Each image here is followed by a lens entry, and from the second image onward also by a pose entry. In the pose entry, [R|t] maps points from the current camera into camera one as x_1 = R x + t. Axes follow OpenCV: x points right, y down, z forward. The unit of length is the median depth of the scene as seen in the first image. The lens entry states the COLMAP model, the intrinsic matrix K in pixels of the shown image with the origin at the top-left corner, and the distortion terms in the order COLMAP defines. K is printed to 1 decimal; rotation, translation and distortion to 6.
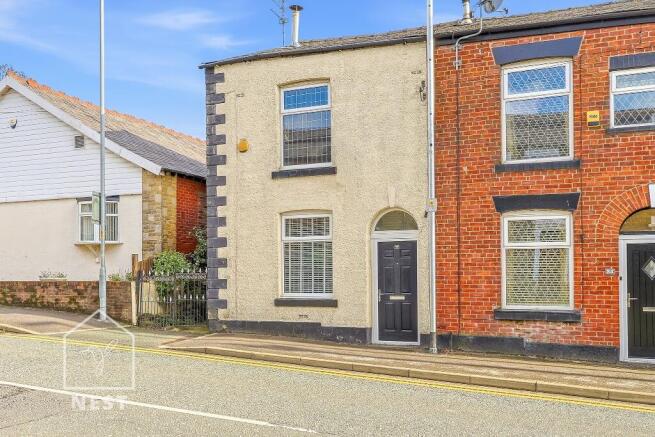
lens RADIAL K [[372.2, 0, 327.4], [0, 372.2, 227.5], [0, 0, 1]] dist [0.000809, 0.000992]
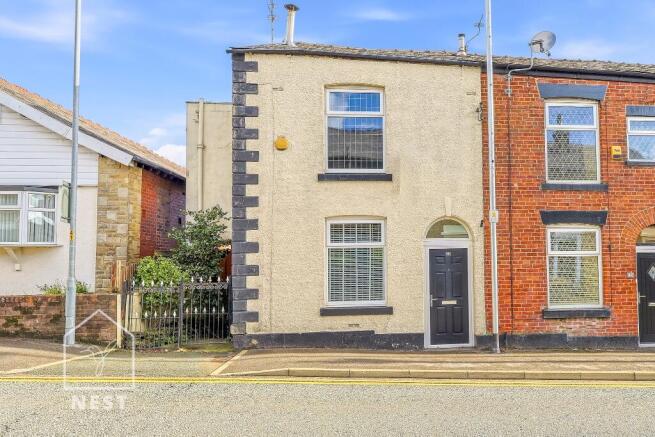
lens RADIAL K [[359.7, 0, 327.5], [0, 359.7, 218.5], [0, 0, 1]] dist [0.001921, -0.000302]
pose [[0.946779, 0.032427, 0.320245, -0.439383], [-0.023028, 0.999187, -0.033093, -0.006133], [-0.321058, 0.023957, 0.946756, 0.131773]]
